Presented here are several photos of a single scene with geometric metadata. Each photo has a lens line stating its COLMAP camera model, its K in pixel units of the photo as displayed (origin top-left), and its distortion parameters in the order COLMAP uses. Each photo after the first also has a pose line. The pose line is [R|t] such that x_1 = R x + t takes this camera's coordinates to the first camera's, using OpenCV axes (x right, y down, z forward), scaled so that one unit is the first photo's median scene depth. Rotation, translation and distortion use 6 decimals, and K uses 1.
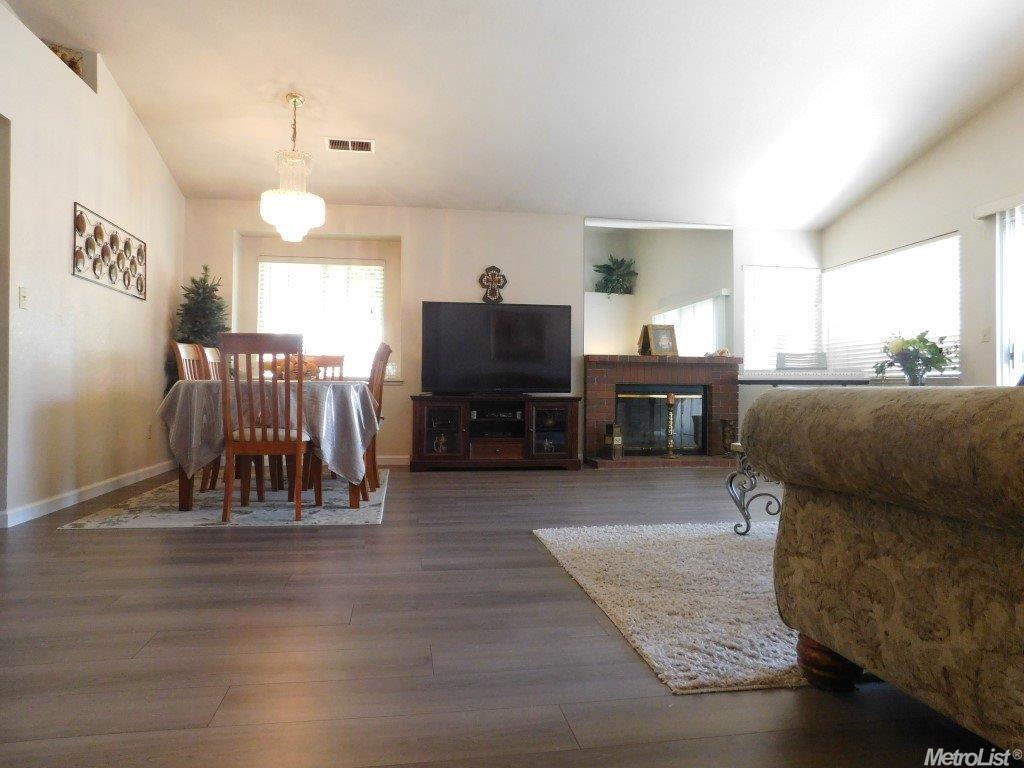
lens RADIAL K [[674.8, 0, 516.2], [0, 674.8, 409.5], [0, 0, 1]] dist [-0.046838, 0.011093]
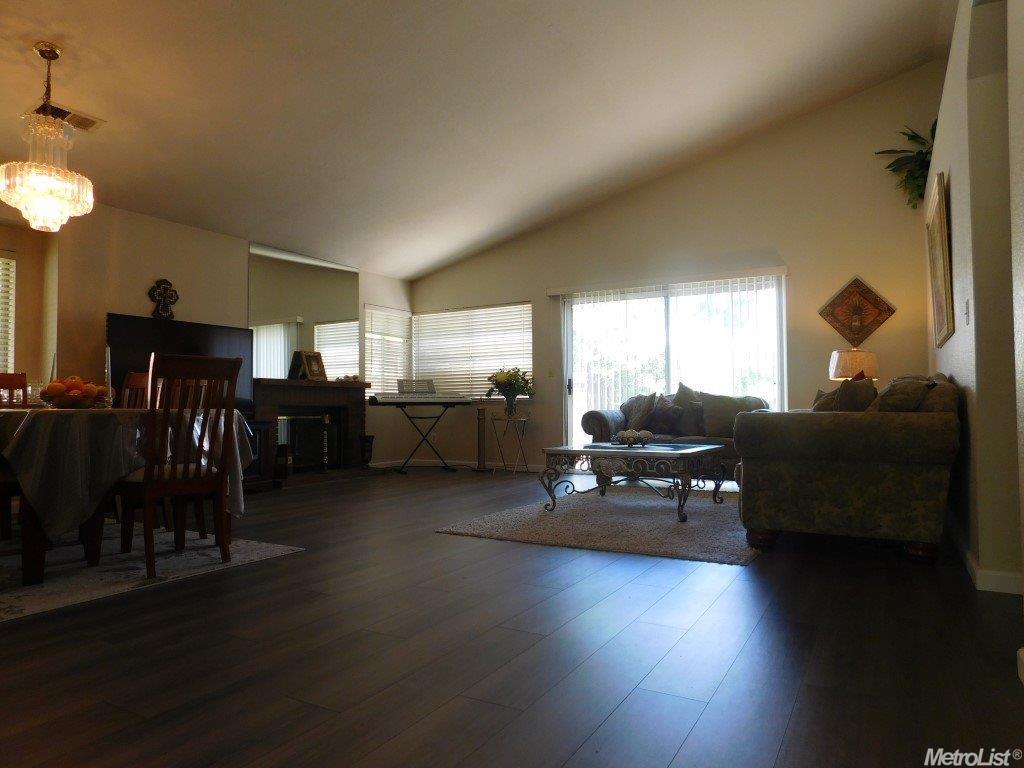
lens RADIAL K [[674.8, 0, 517.0], [0, 674.8, 384.9], [0, 0, 1]] dist [-0.046838, 0.011093]
pose [[0.629385, 0.013593, 0.776974, -0.437698], [0.033458, 0.998446, -0.044570, -0.012197], [-0.776373, 0.054048, 0.627952, 0.062157]]
